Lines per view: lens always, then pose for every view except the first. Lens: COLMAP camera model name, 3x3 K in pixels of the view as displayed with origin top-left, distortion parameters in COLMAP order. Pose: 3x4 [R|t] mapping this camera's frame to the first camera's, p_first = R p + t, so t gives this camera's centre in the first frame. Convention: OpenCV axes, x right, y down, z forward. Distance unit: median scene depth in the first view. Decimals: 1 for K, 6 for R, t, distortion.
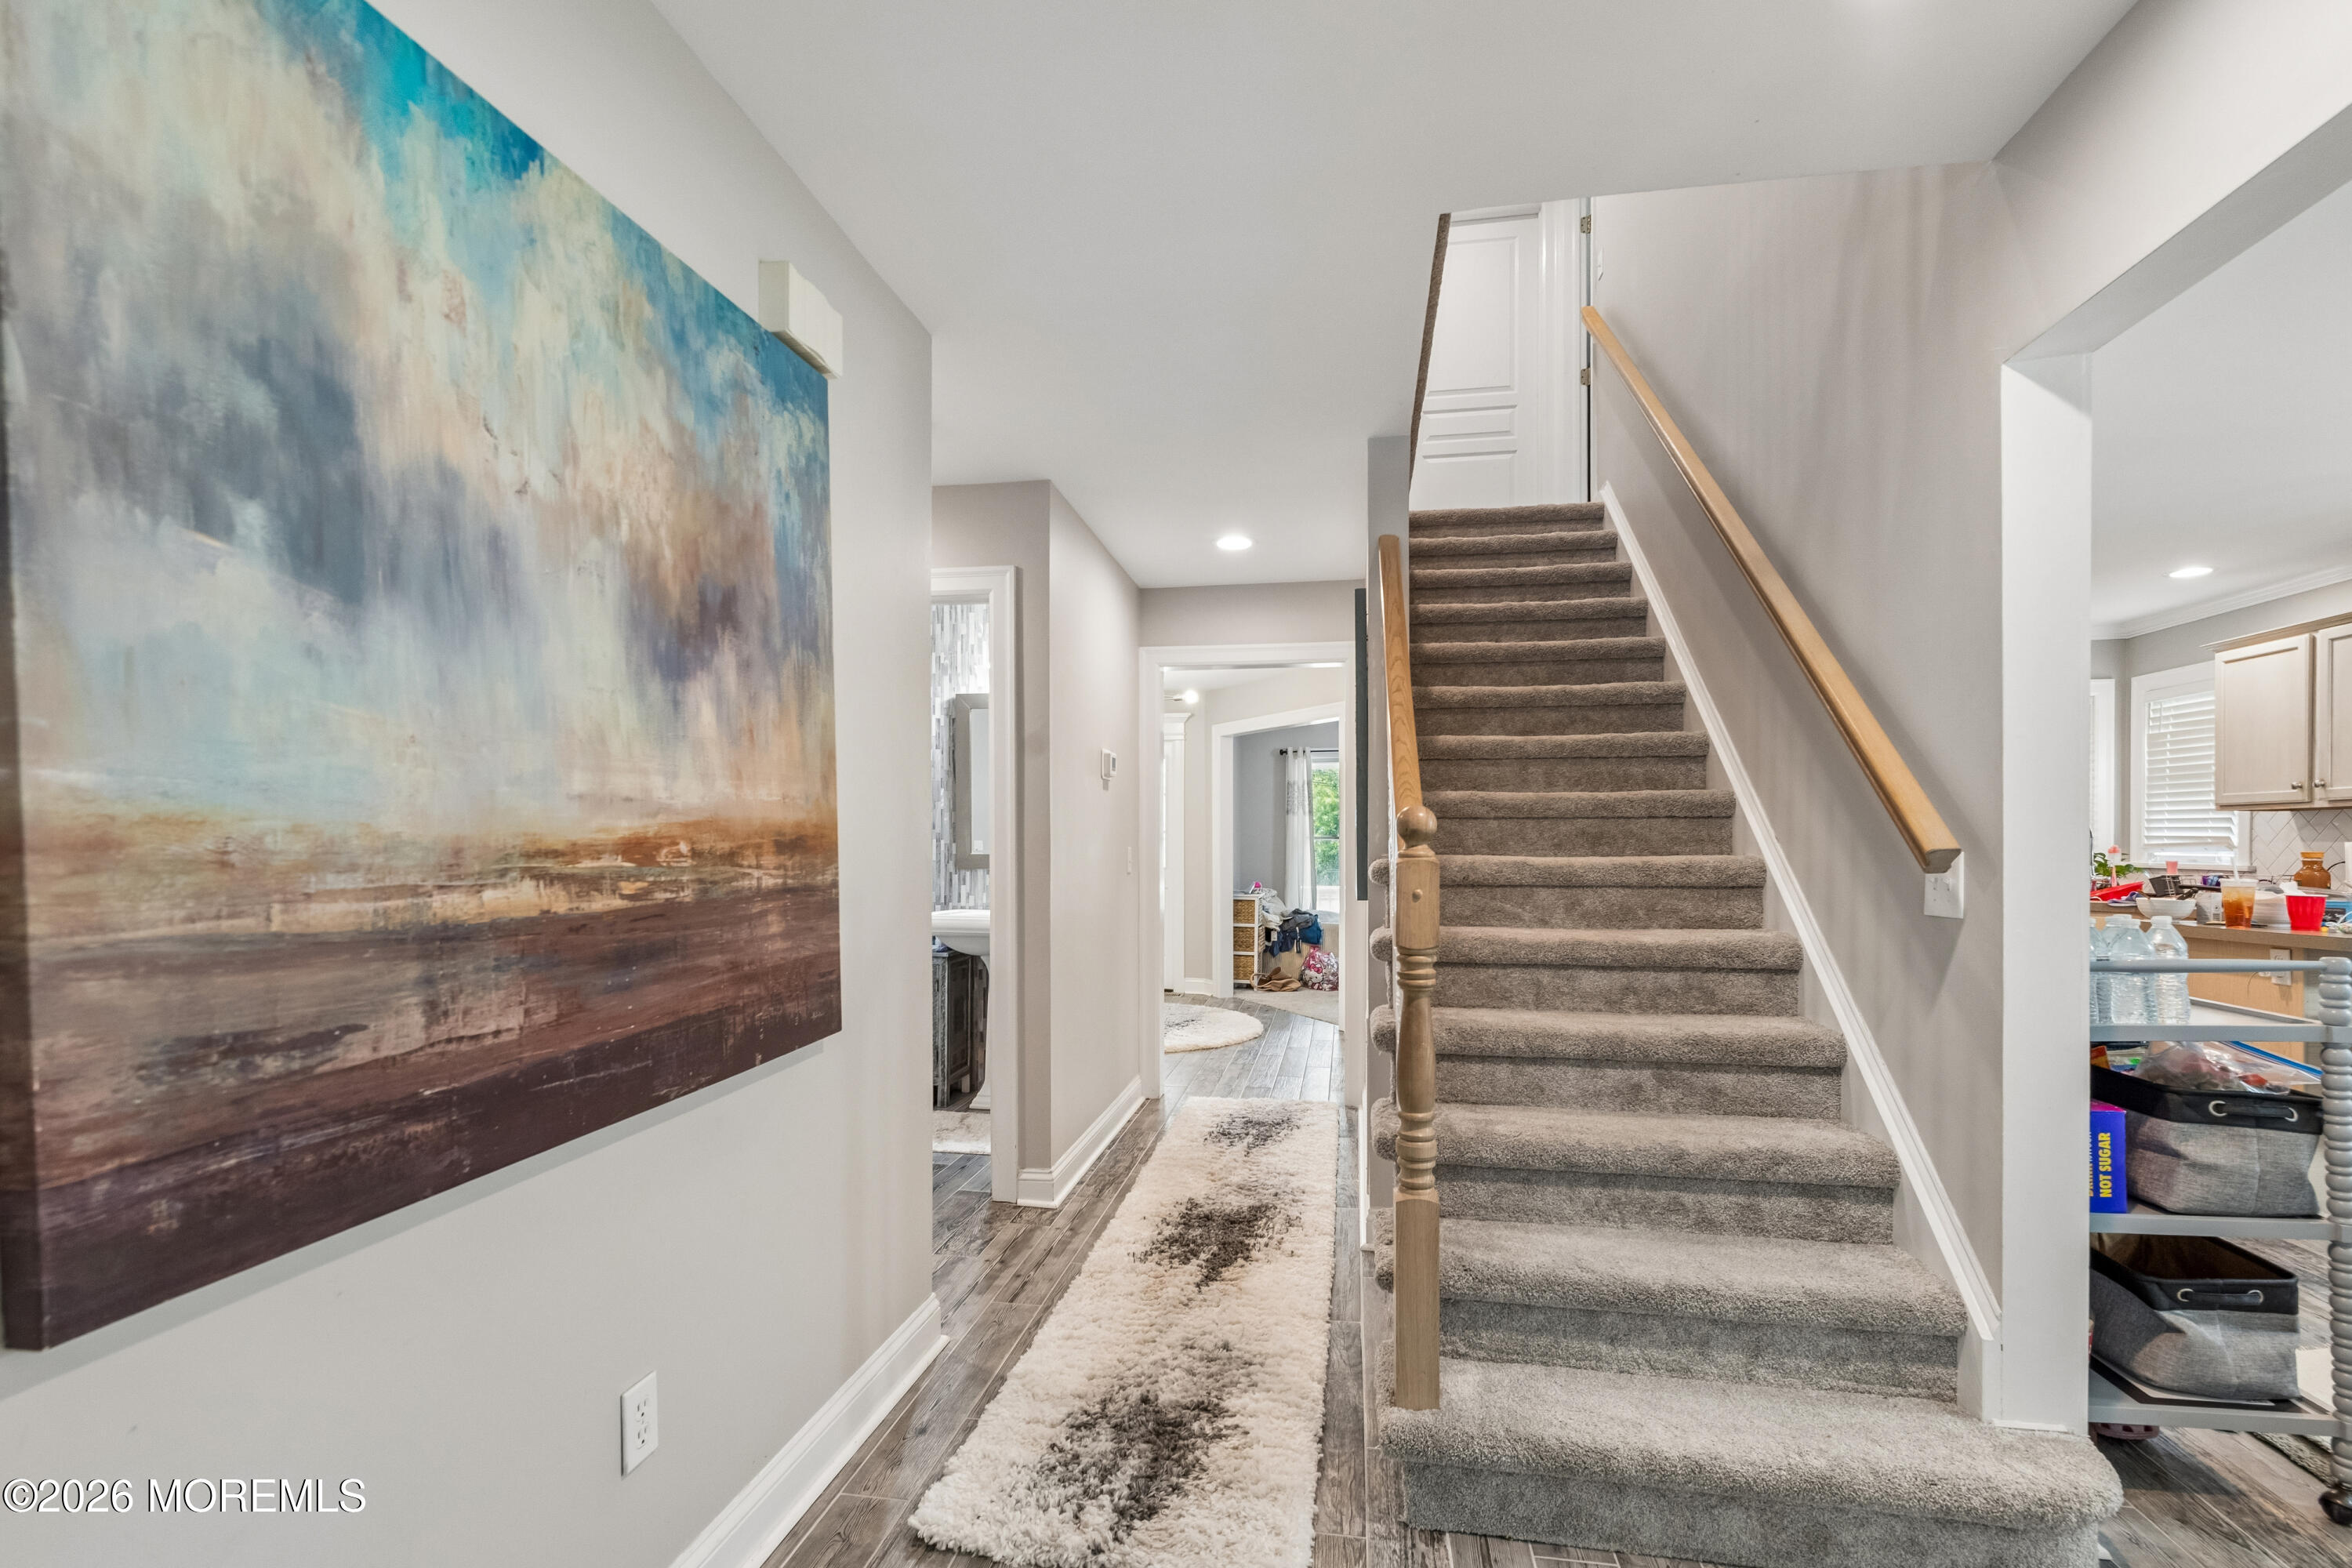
lens RADIAL K [[1039.8, 0, 1180.9], [0, 1039.8, 801.9], [0, 0, 1]] dist [0.001392, -0.001097]
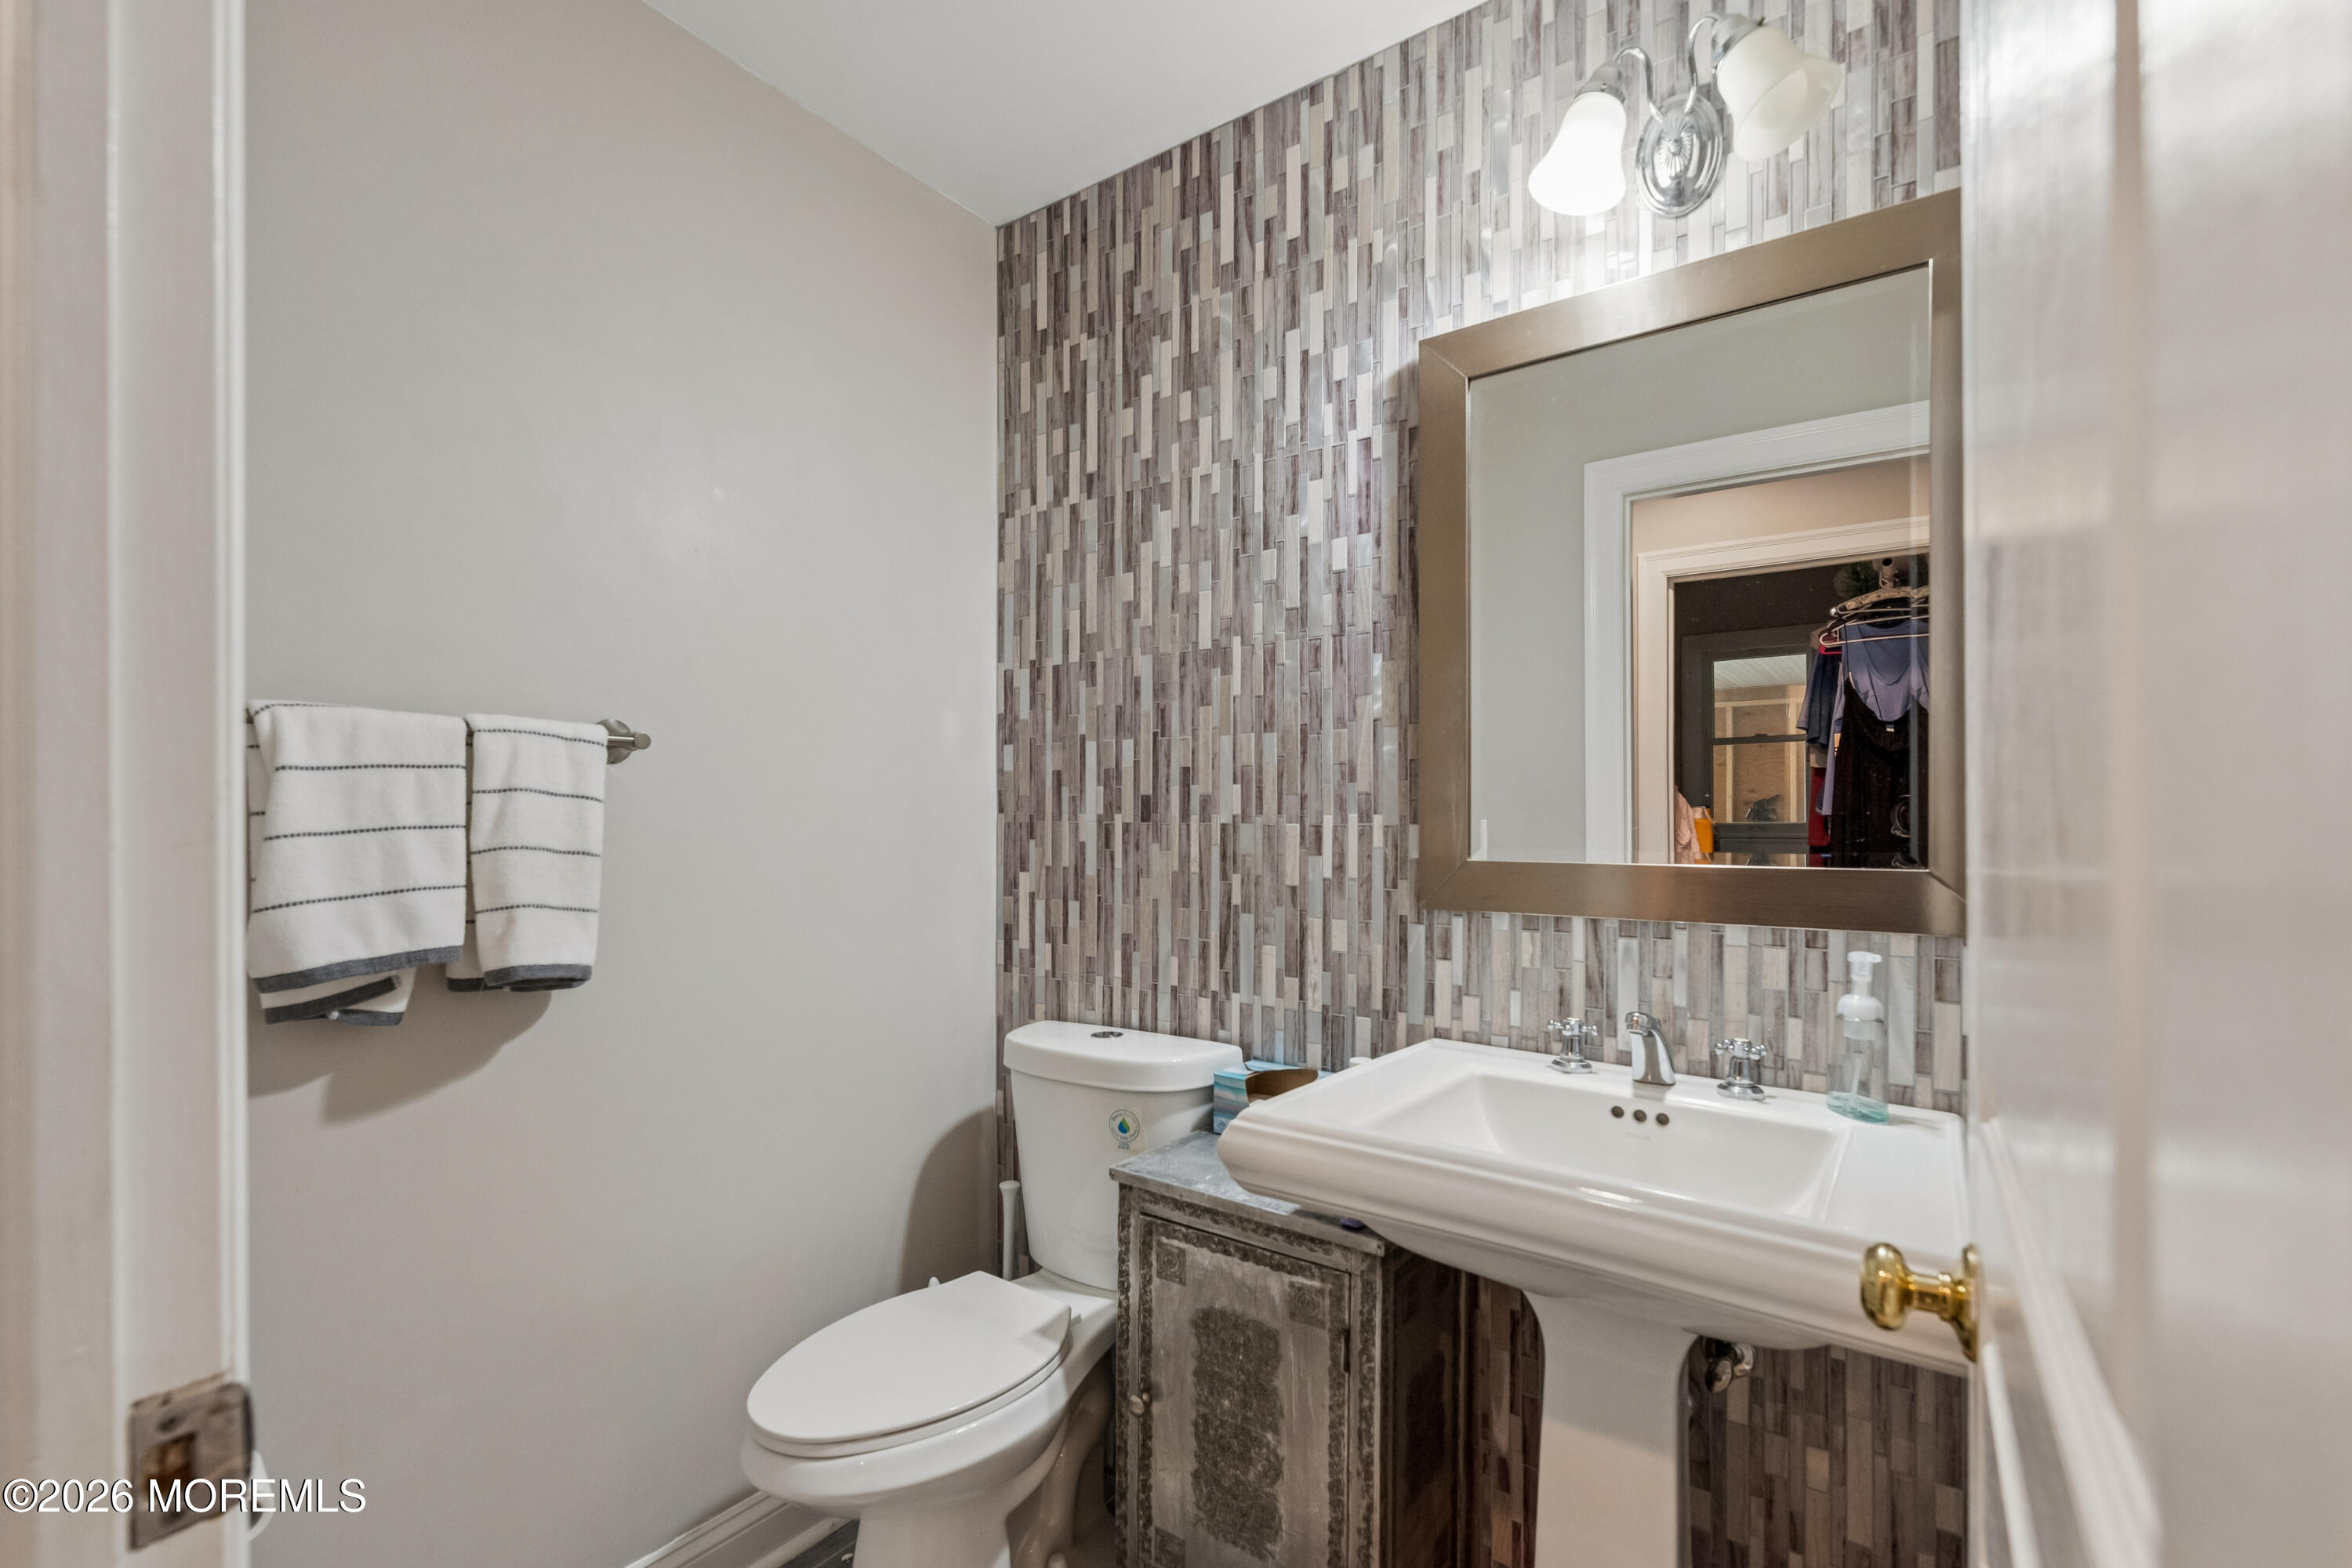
lens RADIAL K [[1039.8, 0, 1164.7], [0, 1039.8, 819.6], [0, 0, 1]] dist [0.001392, -0.001097]
pose [[0.893878, 0.002129, -0.448305, -0.144939], [-0.001385, 0.999997, 0.001988, 0.037823], [0.448308, -0.001156, 0.893878, 0.687791]]
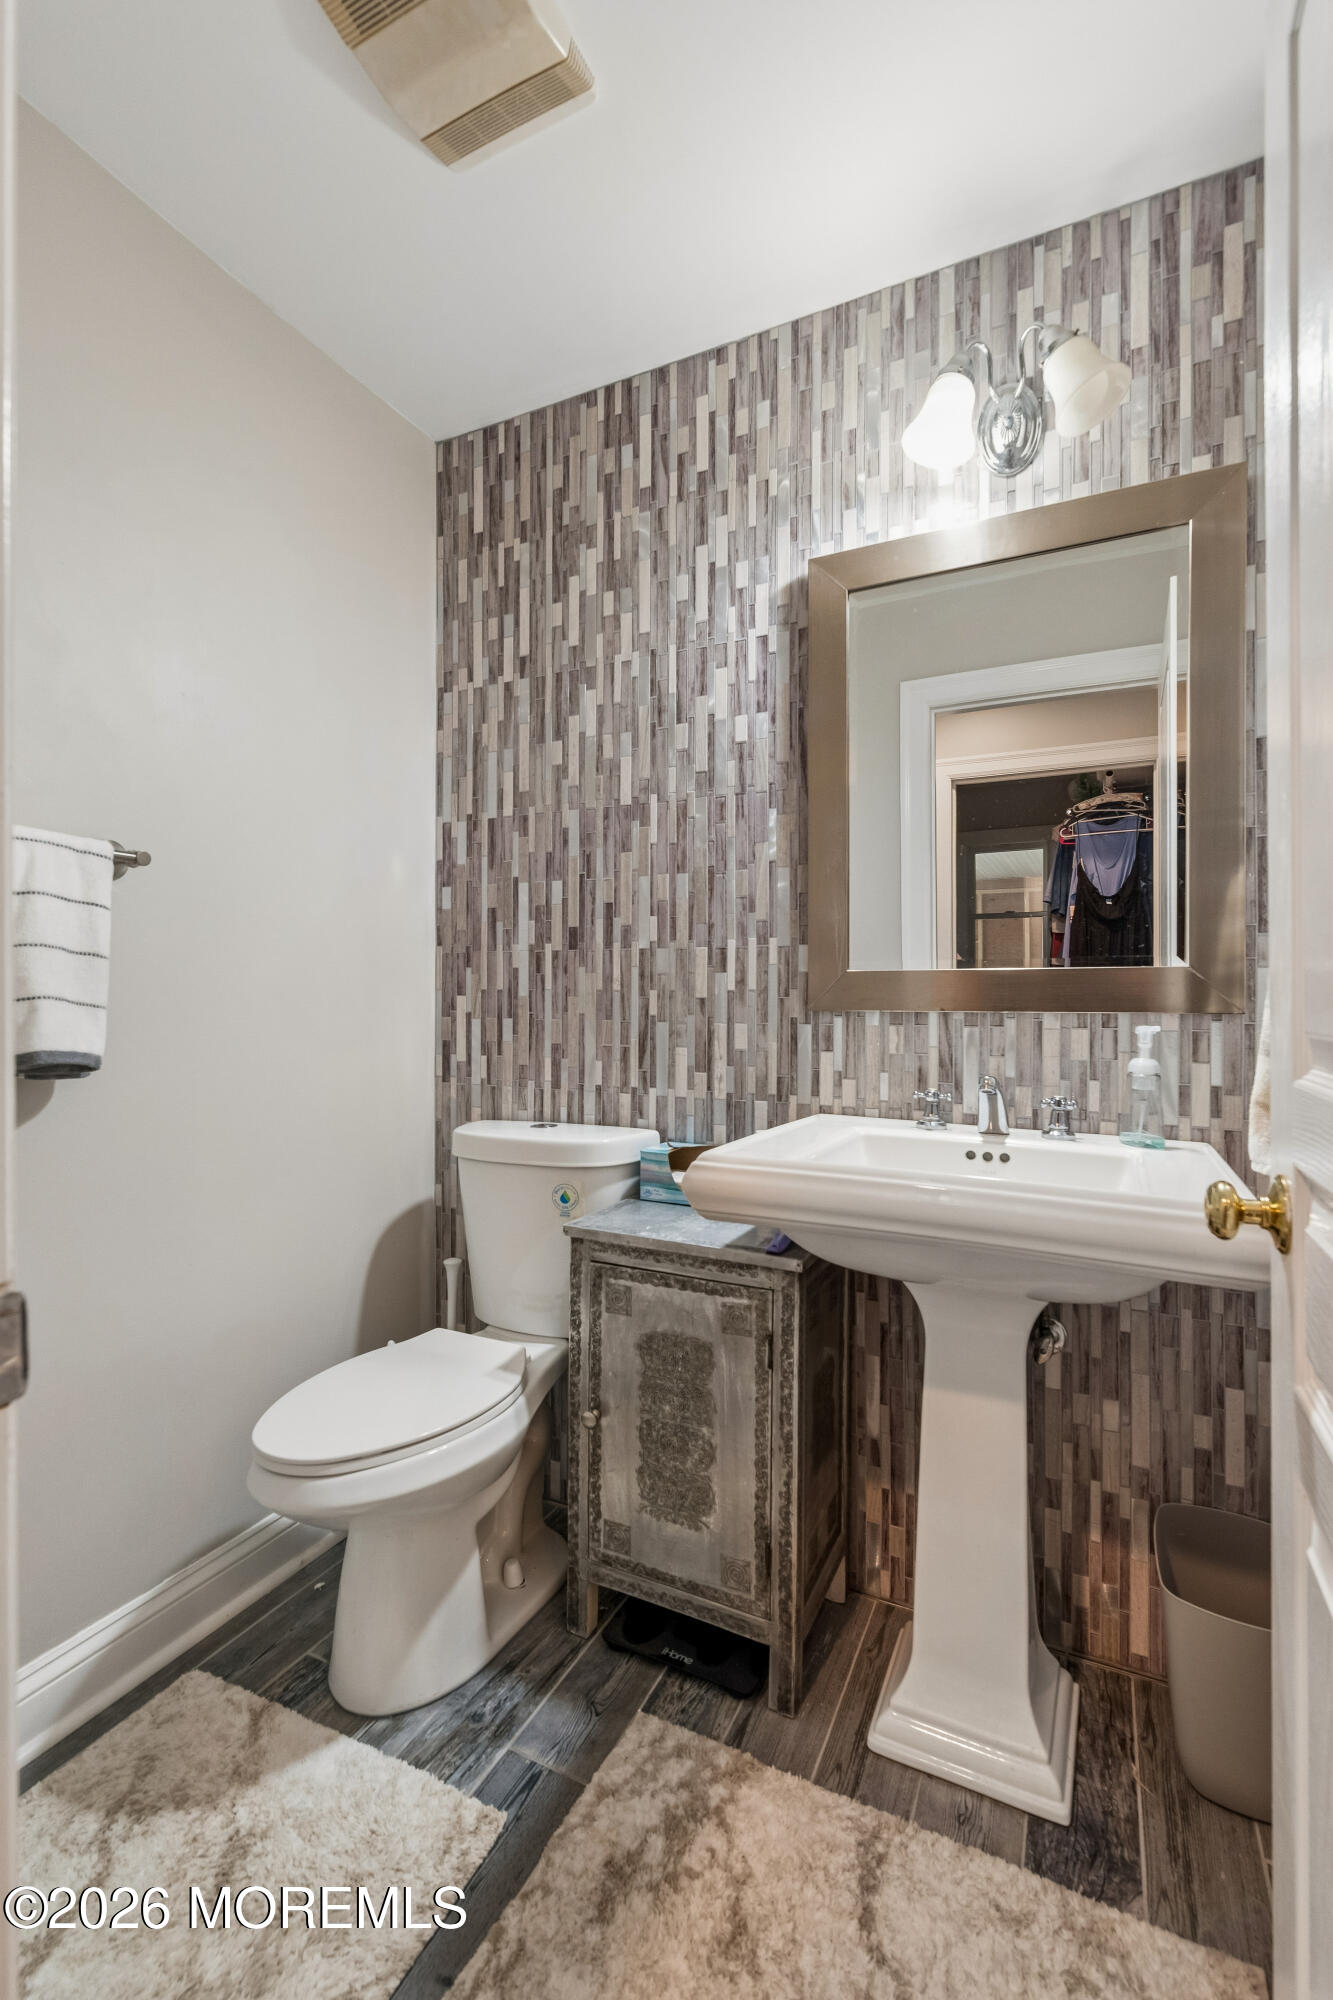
lens RADIAL K [[884.2, 0, 662.9], [0, 884.2, 989.9], [0, 0, 1]] dist [0.001392, -0.001097]
pose [[0.956245, 0.003131, -0.292550, -0.170885], [-0.003439, 0.999994, -0.000537, 0.057093], [0.292547, 0.001519, 0.956250, 0.666749]]
